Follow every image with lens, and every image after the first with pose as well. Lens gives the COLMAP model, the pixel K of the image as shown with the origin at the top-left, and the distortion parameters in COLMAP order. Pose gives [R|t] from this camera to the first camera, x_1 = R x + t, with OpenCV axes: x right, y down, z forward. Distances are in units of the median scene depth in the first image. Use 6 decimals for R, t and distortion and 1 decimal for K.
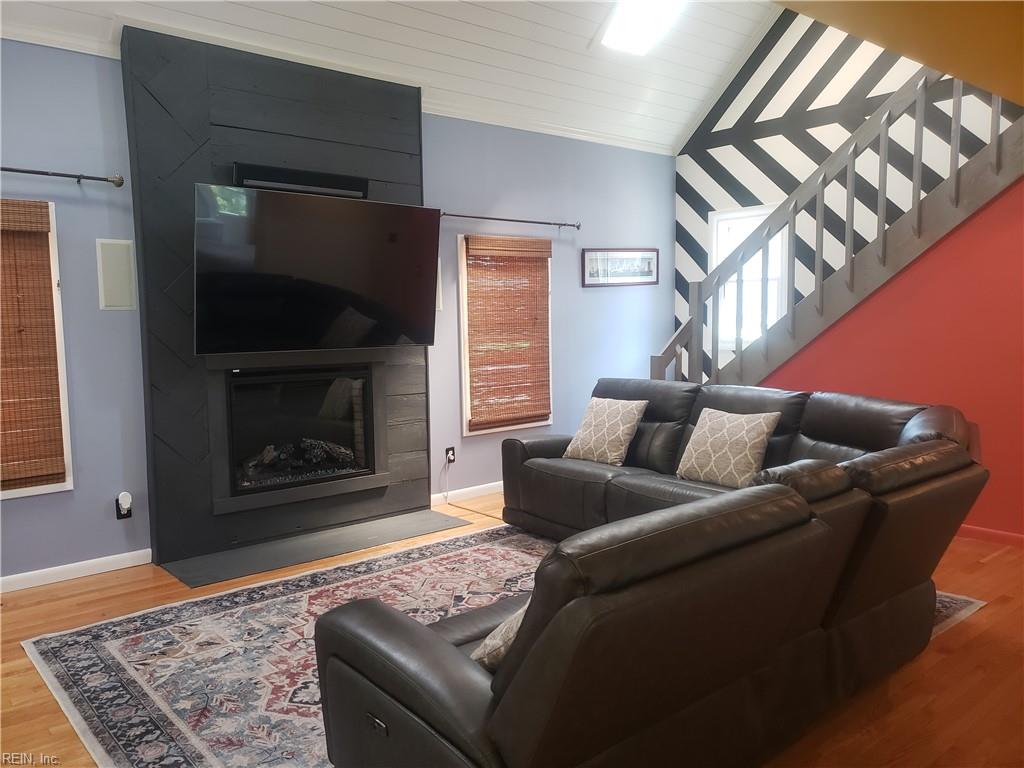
lens RADIAL K [[785.8, 0, 506.0], [0, 785.8, 386.4], [0, 0, 1]] dist [0.044268, -0.037561]
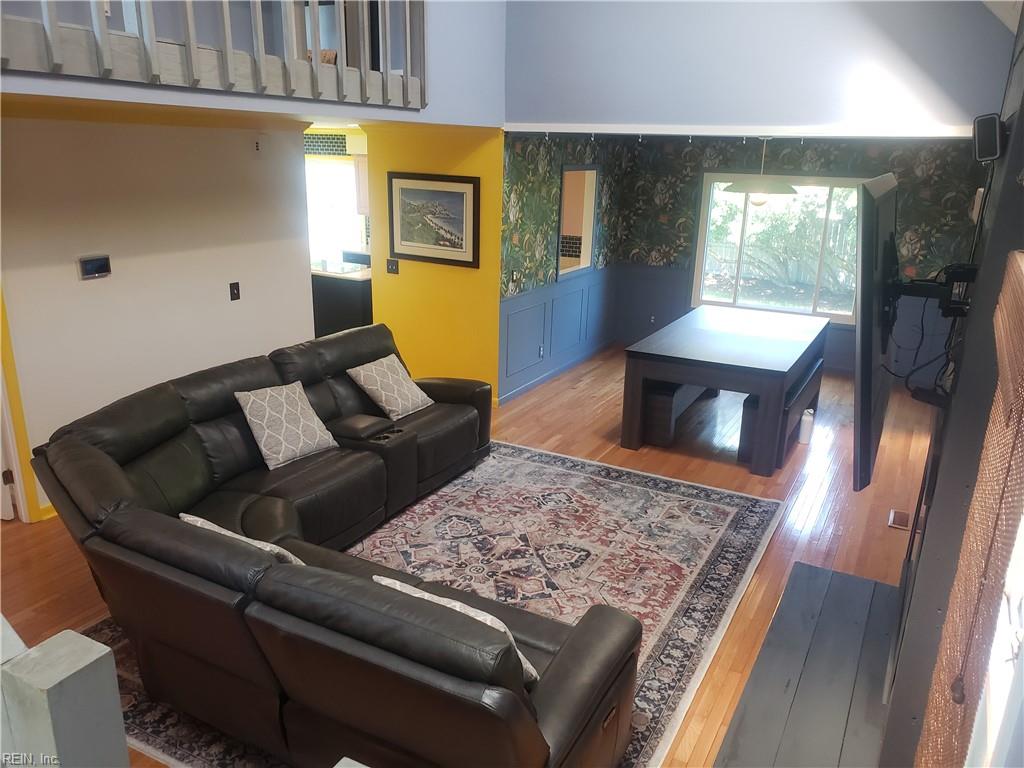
lens RADIAL K [[785.8, 0, 510.5], [0, 785.8, 399.5], [0, 0, 1]] dist [0.044268, -0.037561]
pose [[-0.930421, 0.103323, -0.351627, 0.276414], [-0.045965, 0.918964, 0.391654, -0.304148], [0.363600, 0.380565, -0.850274, 1.464992]]
